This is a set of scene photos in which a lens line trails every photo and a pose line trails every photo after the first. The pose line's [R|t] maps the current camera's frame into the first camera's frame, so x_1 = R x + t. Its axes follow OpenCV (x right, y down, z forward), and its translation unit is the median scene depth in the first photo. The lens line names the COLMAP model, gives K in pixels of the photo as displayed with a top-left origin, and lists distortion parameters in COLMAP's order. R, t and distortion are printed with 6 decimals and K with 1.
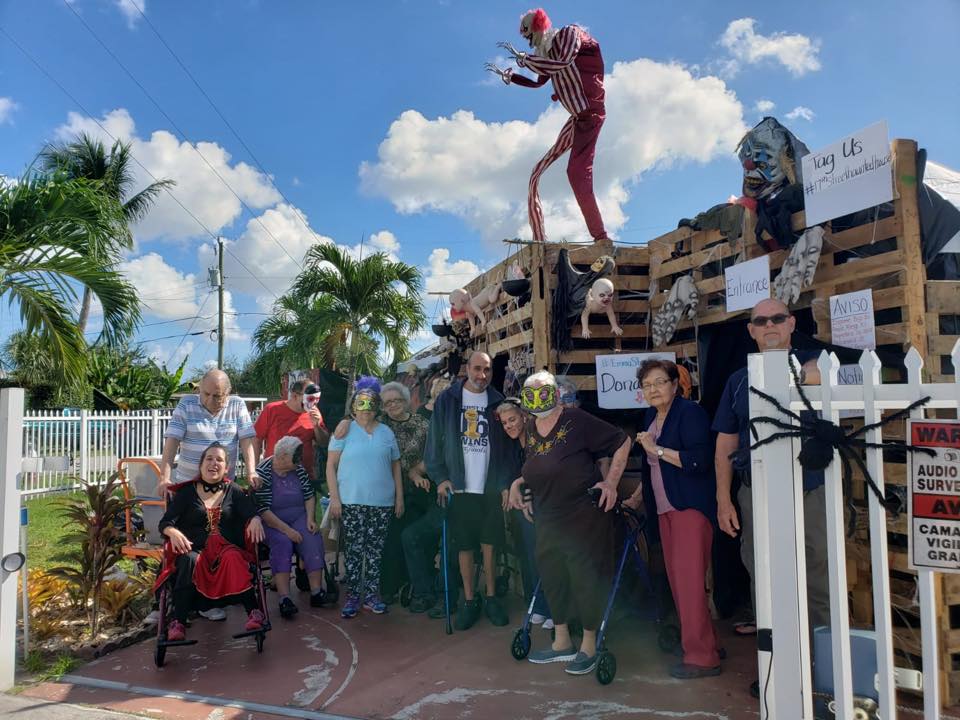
lens RADIAL K [[761.0, 0, 450.0], [0, 761.0, 359.3], [0, 0, 1]] dist [0.011651, -0.009714]
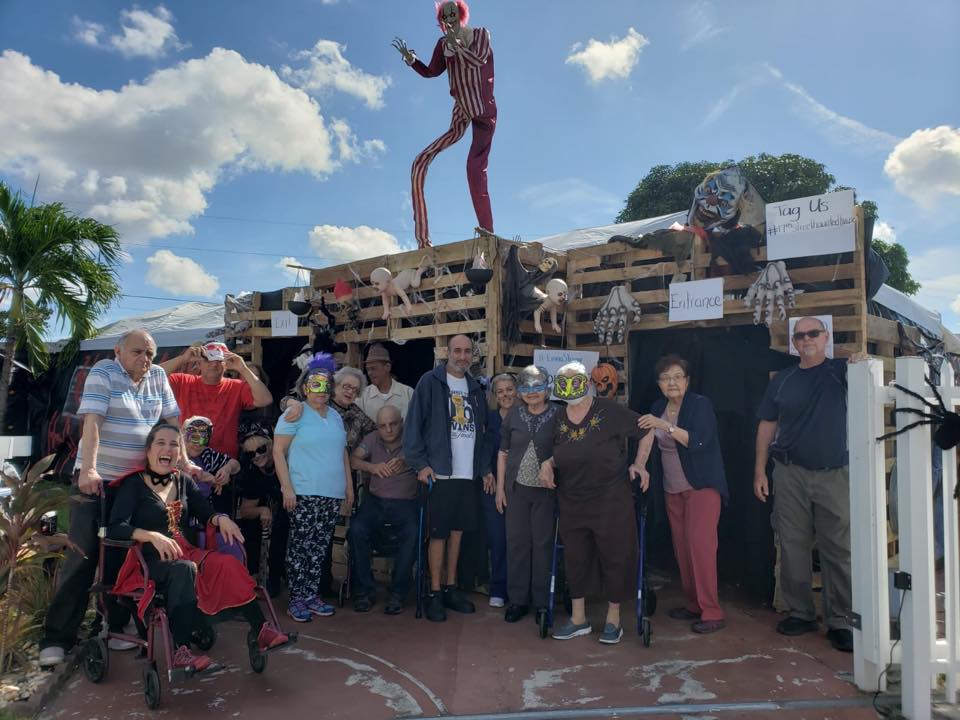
lens RADIAL K [[761.0, 0, 467.6], [0, 761.0, 358.3], [0, 0, 1]] dist [0.011651, -0.009714]
pose [[0.840883, 0.069470, 0.536739, -0.508842], [-0.070351, 0.997344, -0.018870, 0.037988], [-0.536625, -0.021893, 0.843537, 0.172400]]
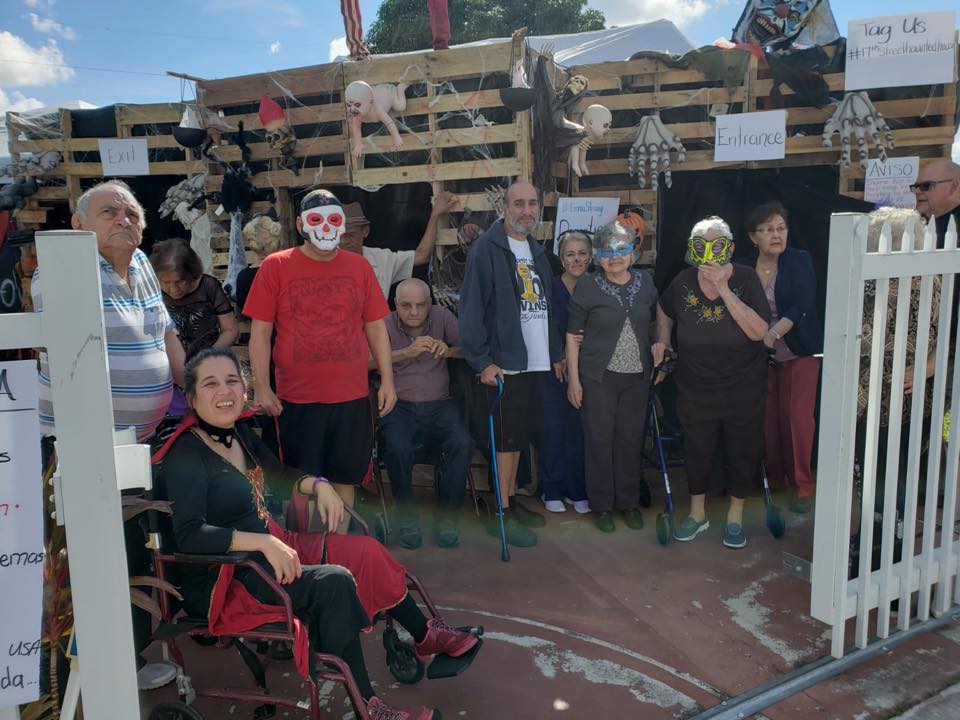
lens RADIAL K [[761.0, 0, 476.0], [0, 761.0, 363.2], [0, 0, 1]] dist [0.011651, -0.009714]
pose [[0.580654, -0.123316, 0.804757, -0.636757], [-0.048471, 0.981473, 0.185369, 0.027134], [-0.812706, -0.146643, 0.563919, 0.636656]]
